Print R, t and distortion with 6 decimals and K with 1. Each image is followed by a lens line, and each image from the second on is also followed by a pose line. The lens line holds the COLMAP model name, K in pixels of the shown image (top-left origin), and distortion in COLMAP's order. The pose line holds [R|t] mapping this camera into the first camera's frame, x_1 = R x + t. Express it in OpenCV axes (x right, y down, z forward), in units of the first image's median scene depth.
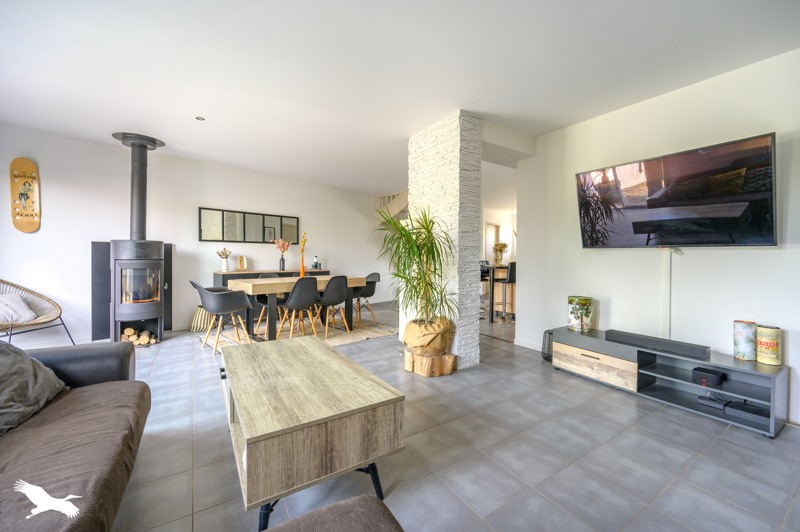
lens RADIAL K [[314.9, 0, 404.8], [0, 314.9, 262.0], [0, 0, 1]] dist [-0.004930, -0.000182]
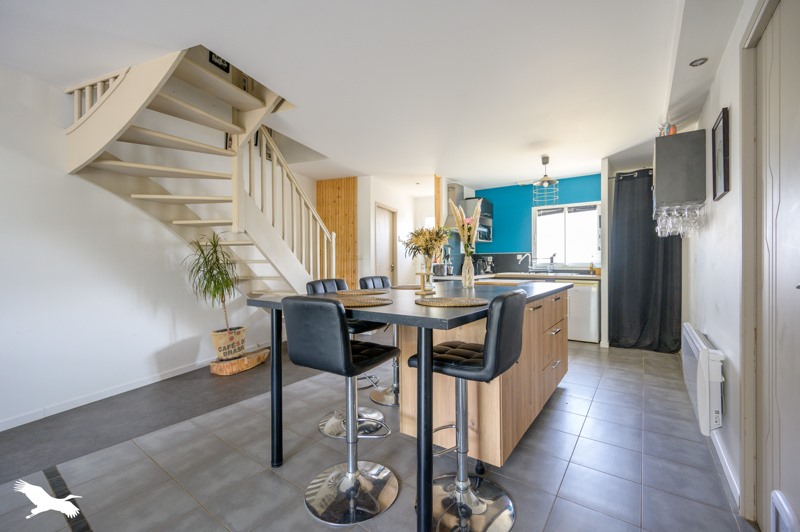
lens RADIAL K [[336.1, 0, 404.5], [0, 336.1, 264.2], [0, 0, 1]] dist [-0.000196, 0.000011]
pose [[0.936132, -0.019966, 0.351082, 0.125728], [0.023320, 0.999714, -0.005328, -0.015749], [-0.350875, 0.013175, 0.936329, 0.573872]]
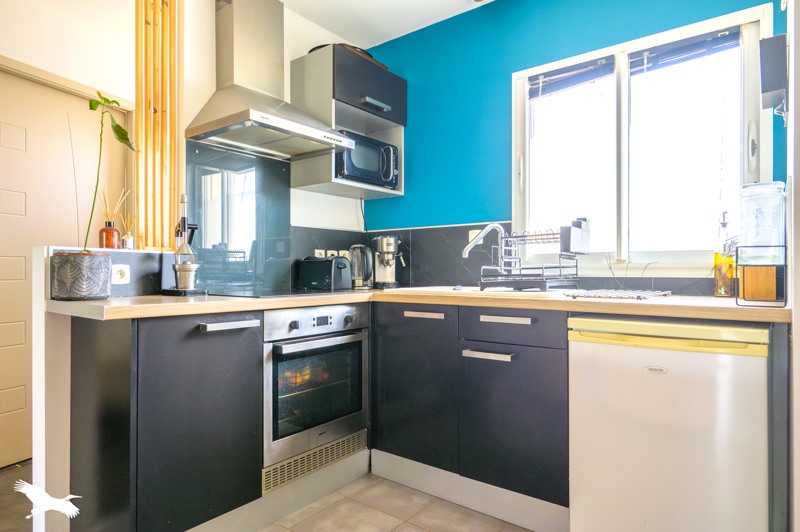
lens RADIAL K [[473.4, 0, 399.3], [0, 473.4, 267.0], [0, 0, 1]] dist [0.004646, 0.000539]
pose [[0.946668, -0.016800, 0.321774, 0.533011], [0.022278, 0.999663, -0.013348, -0.003575], [-0.321441, 0.019805, 0.946722, 0.945739]]
